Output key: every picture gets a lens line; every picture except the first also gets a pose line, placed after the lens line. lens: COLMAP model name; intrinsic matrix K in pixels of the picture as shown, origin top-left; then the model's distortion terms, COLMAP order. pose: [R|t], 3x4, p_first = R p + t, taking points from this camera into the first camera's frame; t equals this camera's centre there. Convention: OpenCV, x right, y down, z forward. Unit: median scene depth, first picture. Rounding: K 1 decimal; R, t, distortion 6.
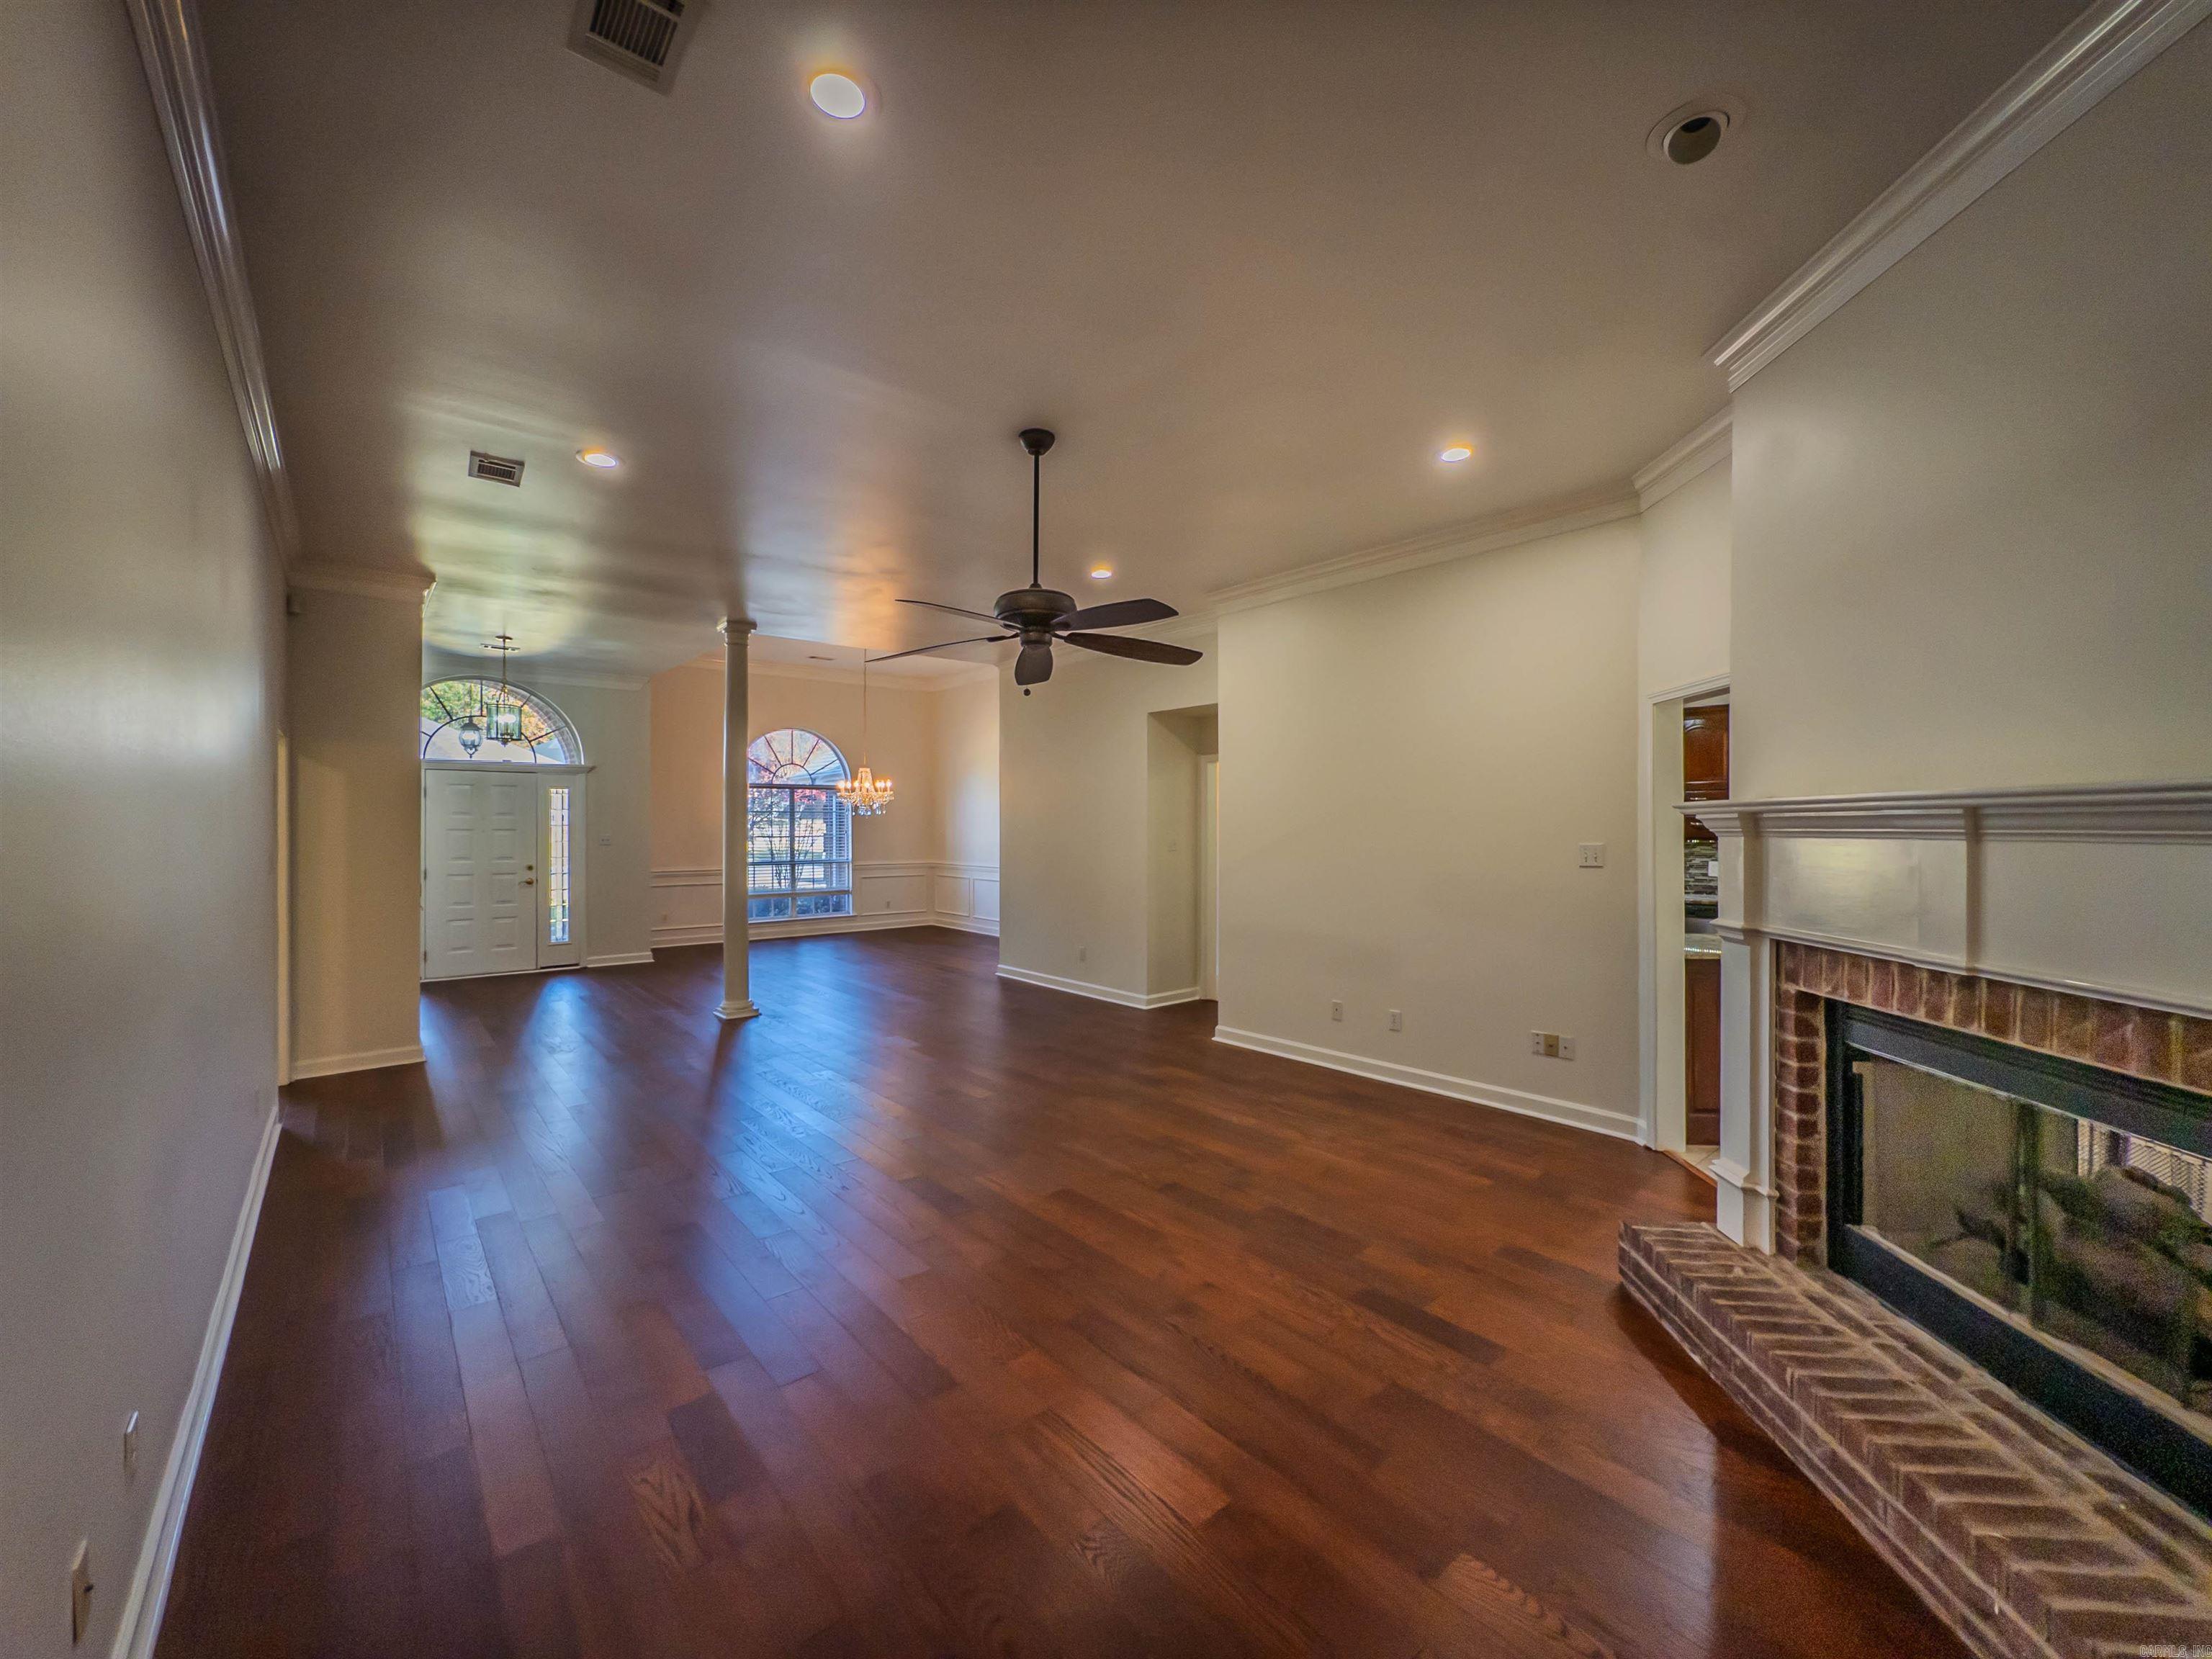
lens RADIAL K [[892.2, 0, 1097.0], [0, 892.2, 823.8], [0, 0, 1]] dist [-0.050070, 0.030094]
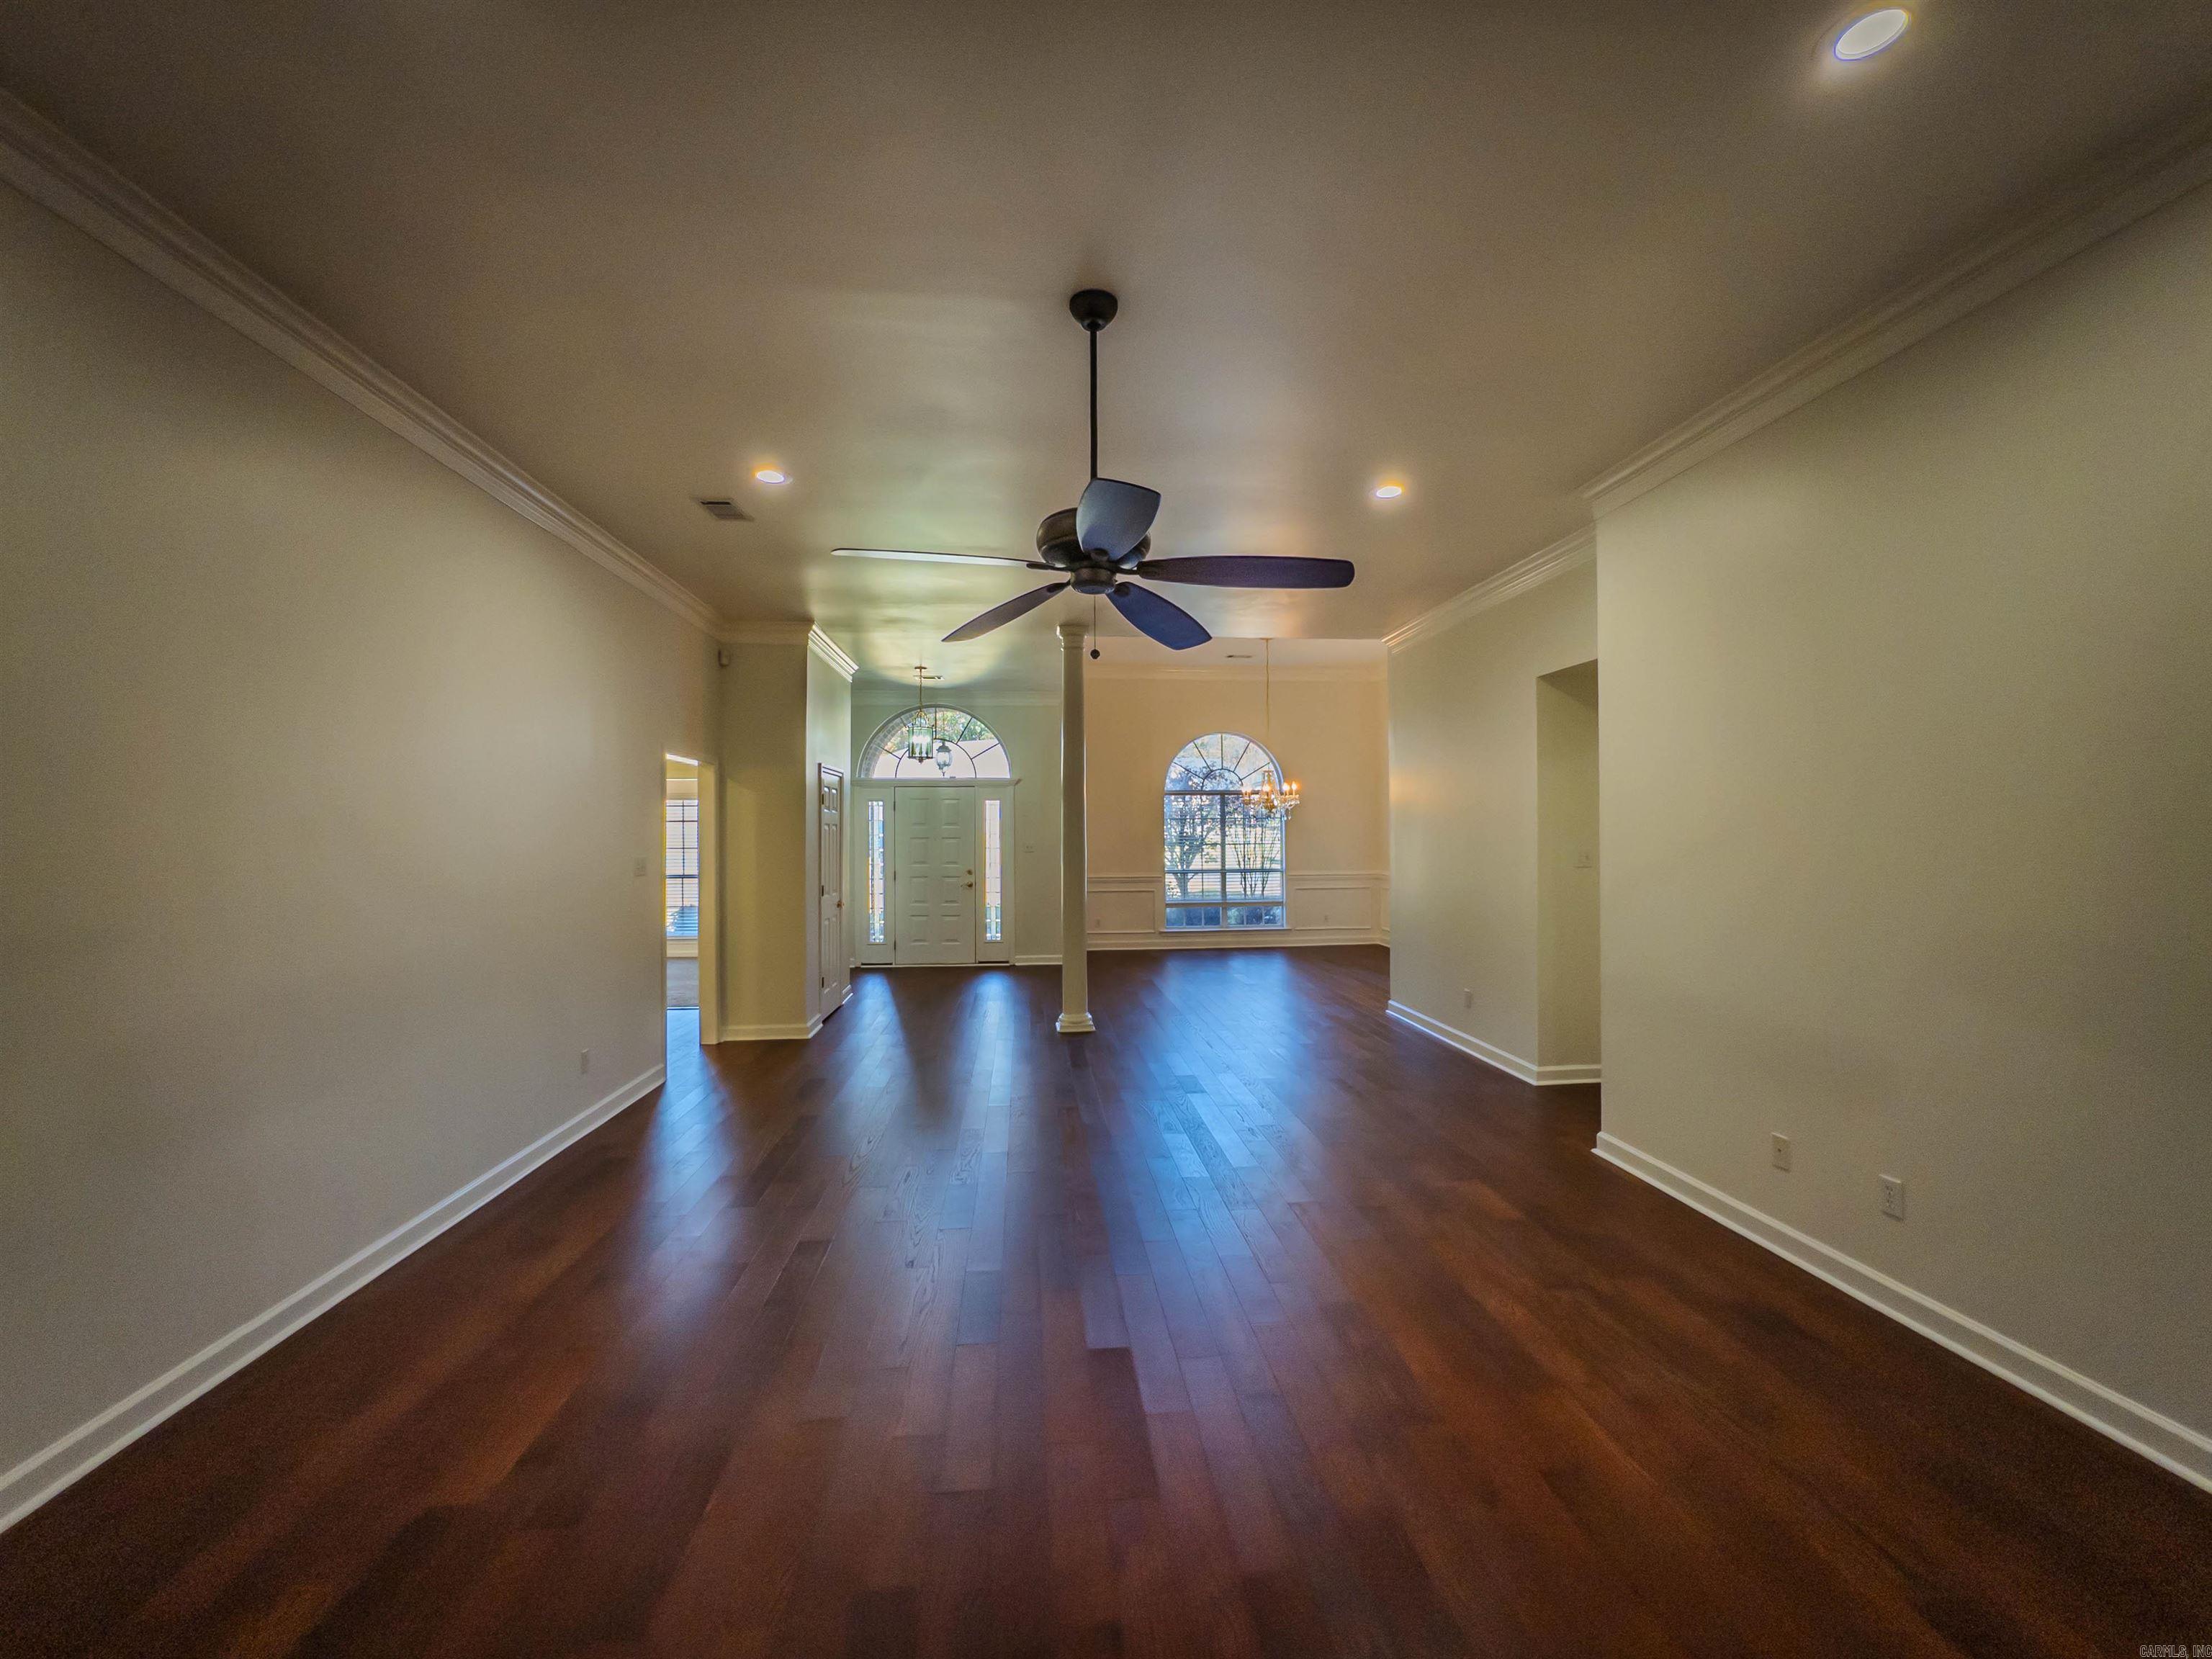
lens RADIAL K [[892.2, 0, 1097.0], [0, 892.2, 823.8], [0, 0, 1]] dist [-0.050070, 0.030094]
pose [[0.815571, -0.010769, -0.578557, 0.141429], [0.006714, 0.999936, -0.009148, 0.000021], [0.578618, 0.003576, 0.815591, 0.164770]]
